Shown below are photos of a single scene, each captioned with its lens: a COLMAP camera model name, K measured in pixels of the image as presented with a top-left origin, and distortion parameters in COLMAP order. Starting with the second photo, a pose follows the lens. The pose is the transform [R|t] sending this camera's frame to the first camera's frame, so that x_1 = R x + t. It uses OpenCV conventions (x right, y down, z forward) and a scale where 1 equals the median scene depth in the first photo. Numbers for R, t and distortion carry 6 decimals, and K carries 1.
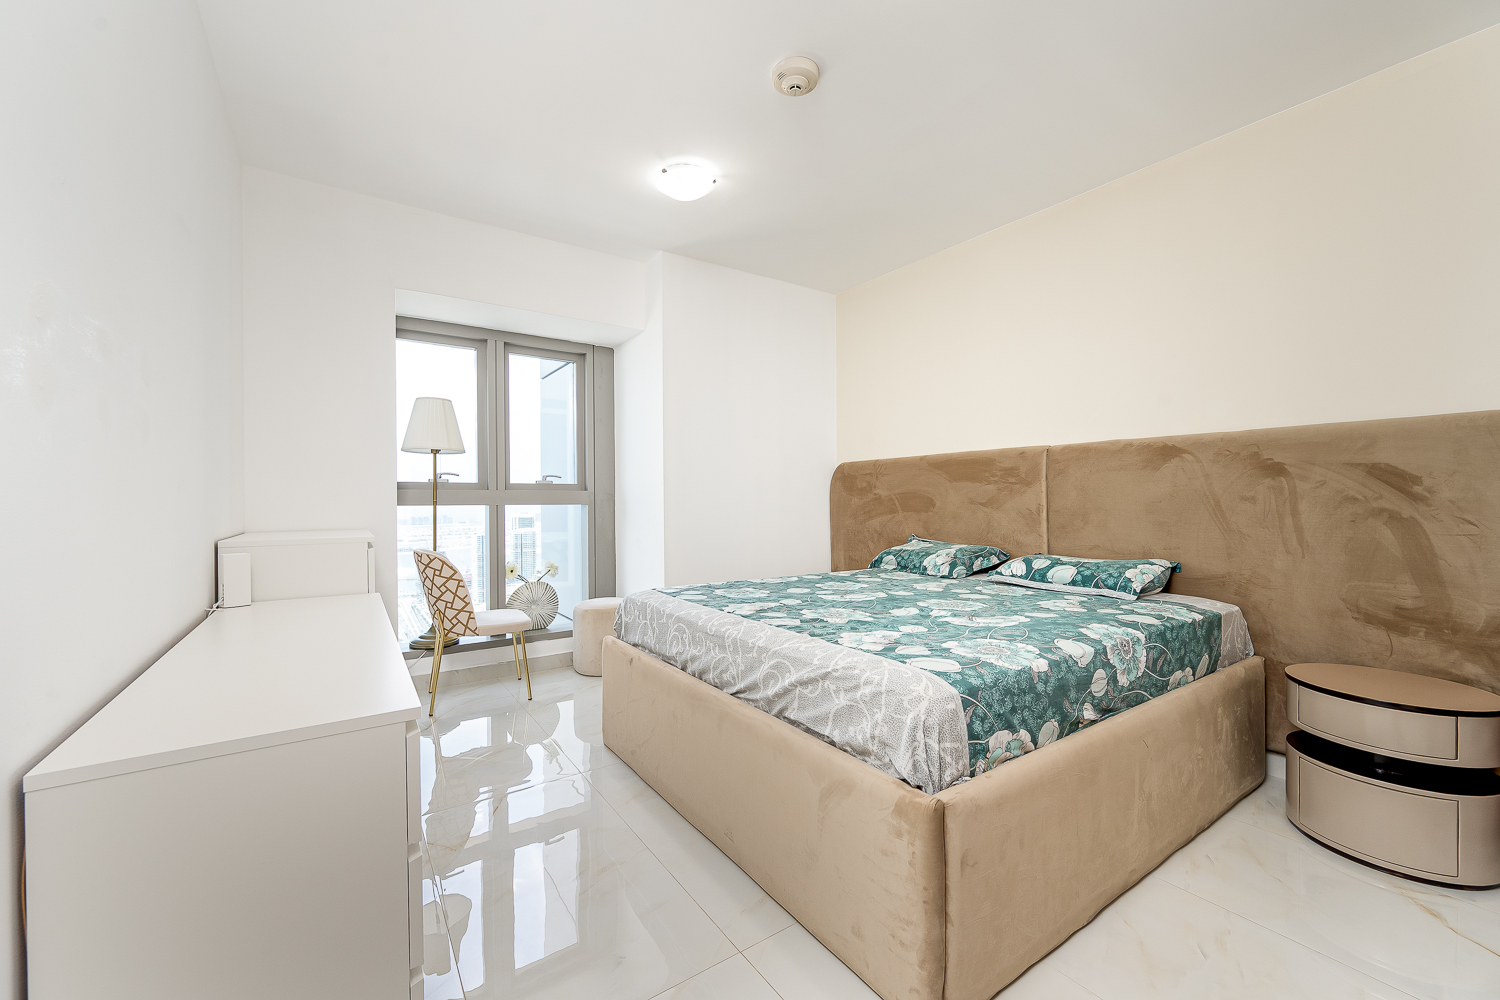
lens RADIAL K [[602.9, 0, 751.2], [0, 602.9, 498.1], [0, 0, 1]] dist [0.001180, -0.000119]
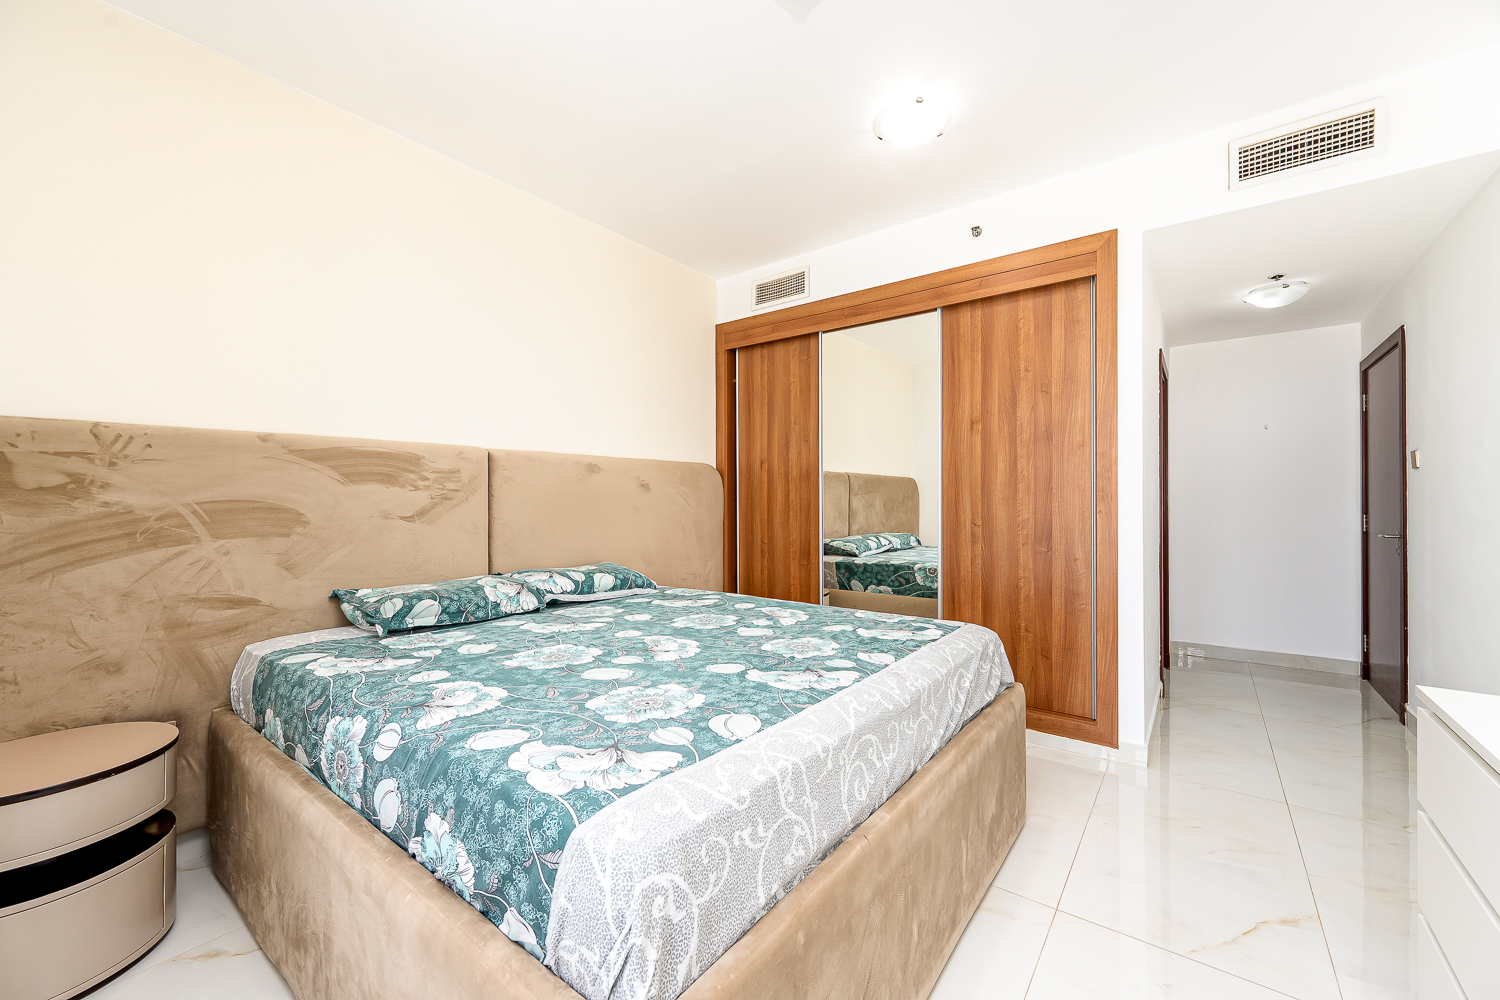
lens RADIAL K [[602.9, 0, 748.9], [0, 602.9, 501.1], [0, 0, 1]] dist [0.001180, -0.000119]
pose [[-0.311779, 0.007766, 0.950123, -0.425105], [0.005543, 0.999964, -0.006355, -0.003375], [-0.950139, 0.003285, -0.311811, 0.869079]]
